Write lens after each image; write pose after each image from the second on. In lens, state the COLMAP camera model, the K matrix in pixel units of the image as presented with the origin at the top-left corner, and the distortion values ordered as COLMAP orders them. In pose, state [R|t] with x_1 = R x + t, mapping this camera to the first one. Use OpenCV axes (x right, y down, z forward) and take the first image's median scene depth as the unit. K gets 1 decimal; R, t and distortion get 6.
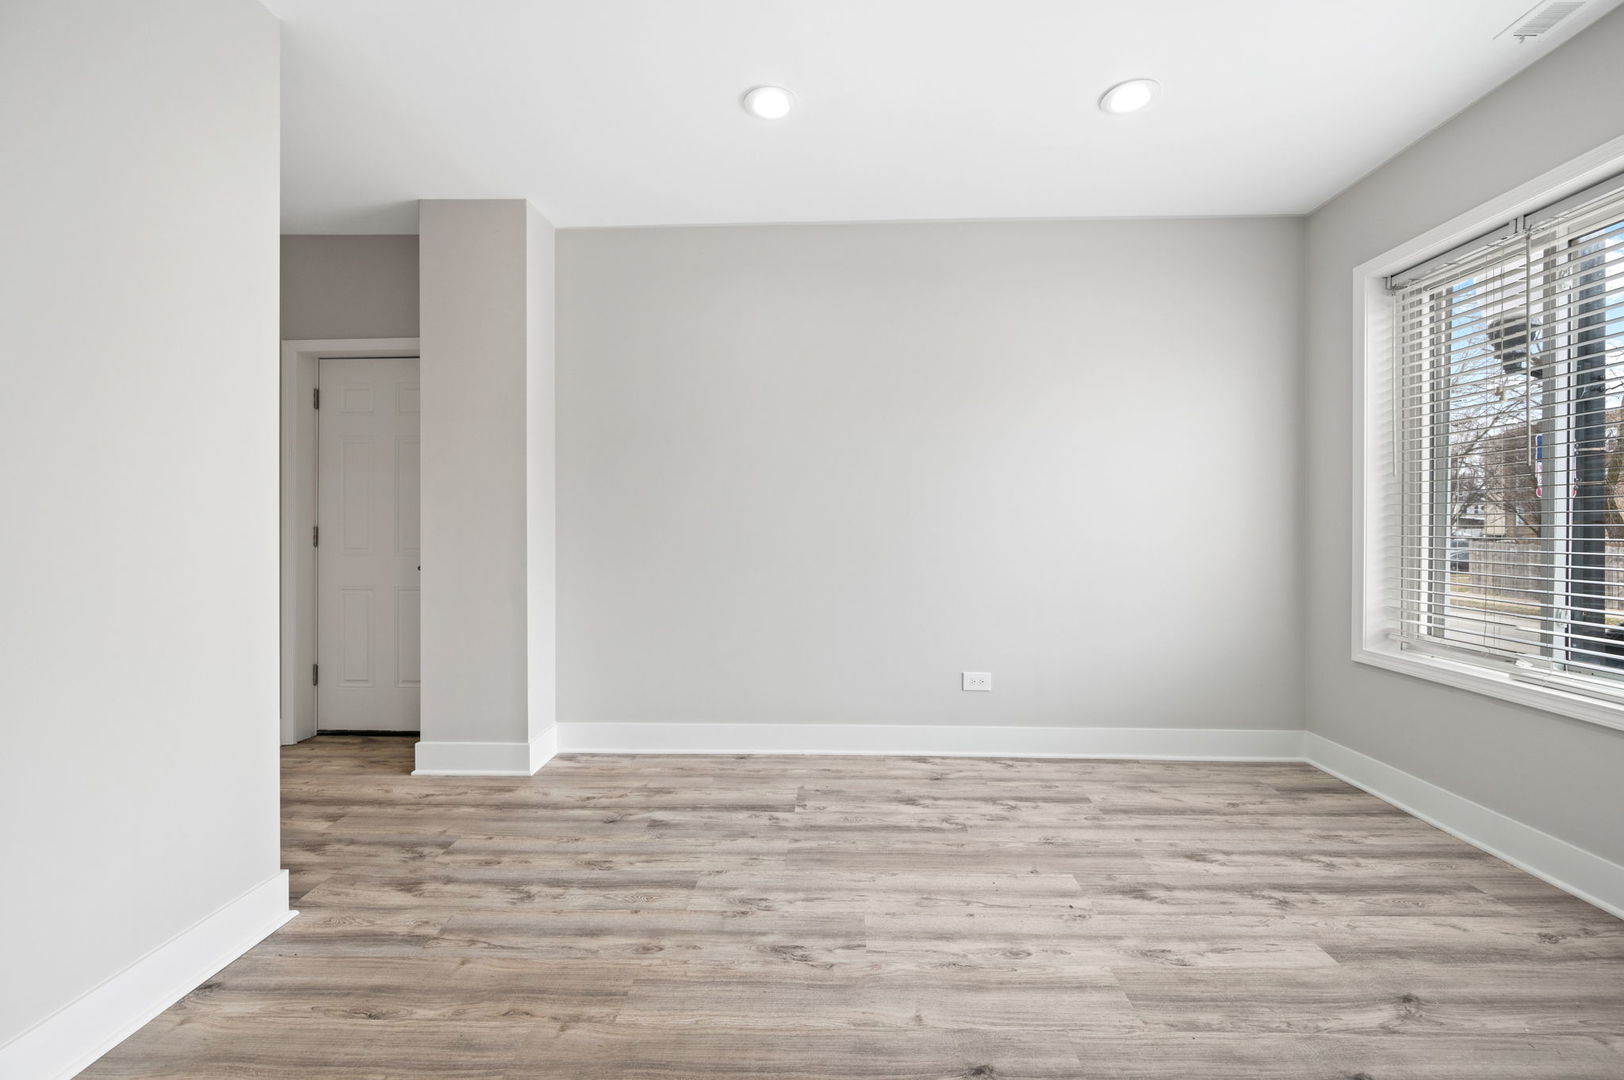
lens RADIAL K [[724.8, 0, 815.0], [0, 724.8, 530.8], [0, 0, 1]] dist [-0.001315, -0.000340]
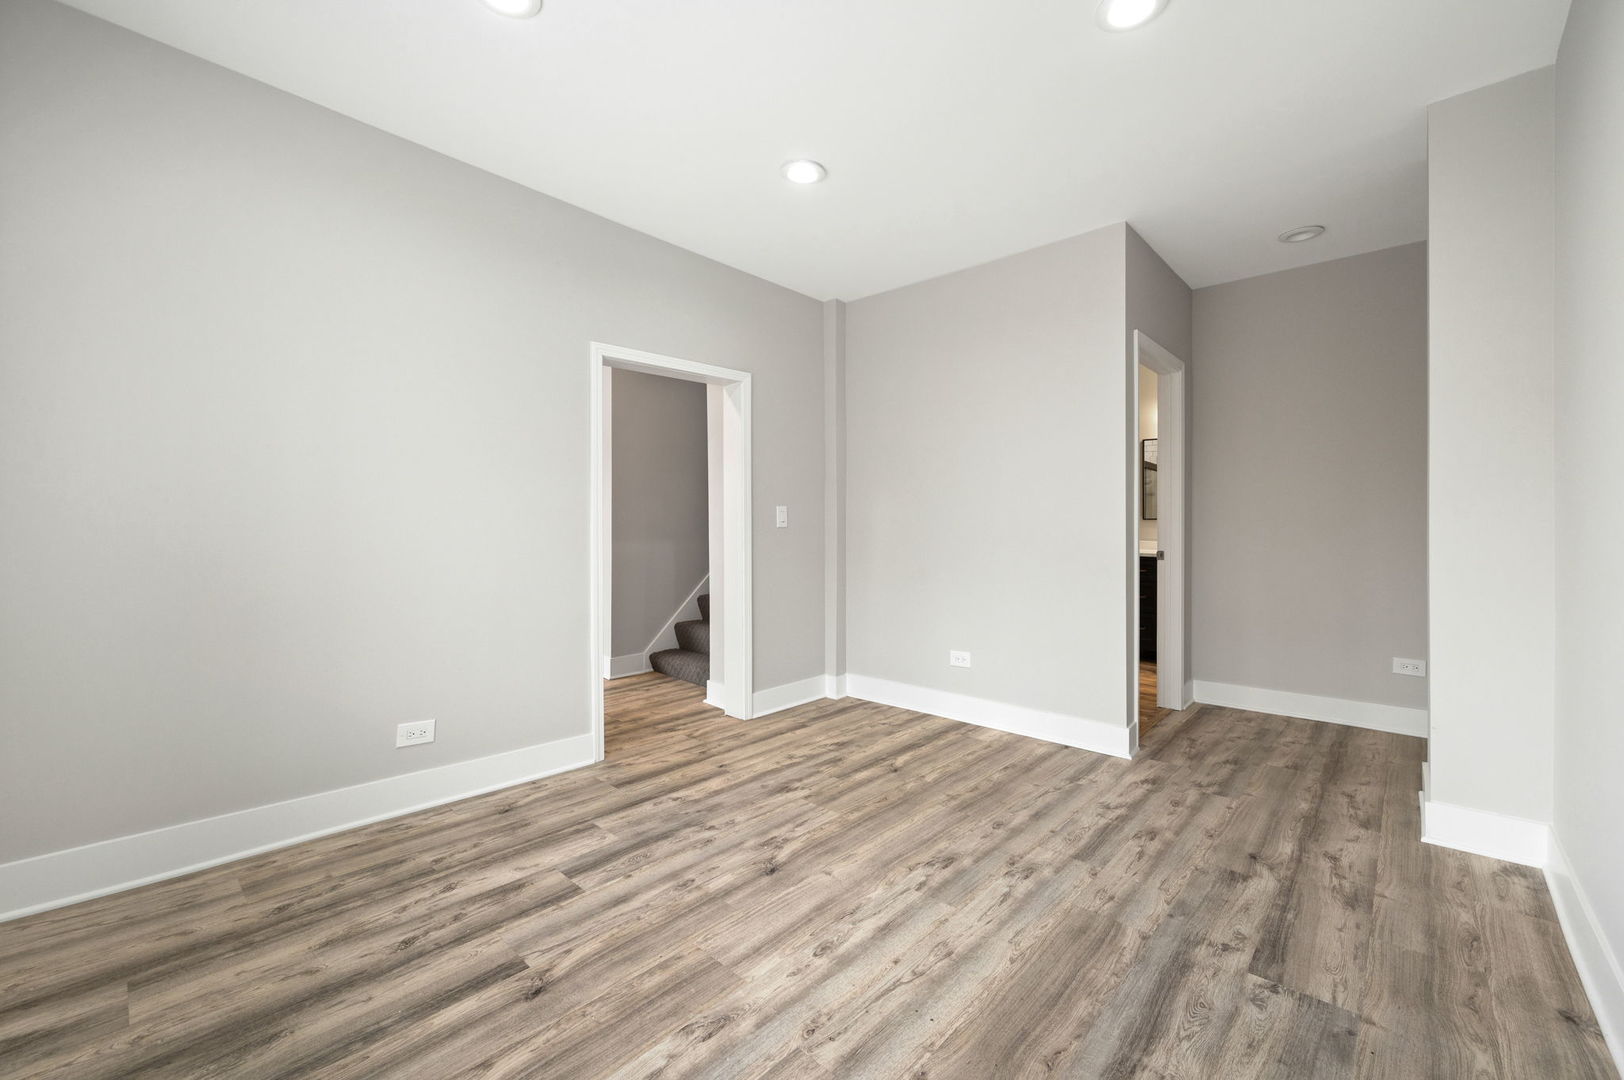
lens RADIAL K [[724.8, 0, 815.0], [0, 724.8, 530.8], [0, 0, 1]] dist [-0.001315, -0.000340]
pose [[-0.700916, 0.004582, -0.713229, 0.898235], [-0.007794, 0.999870, 0.014082, -0.011732], [0.713201, 0.015429, -0.700790, 1.510944]]
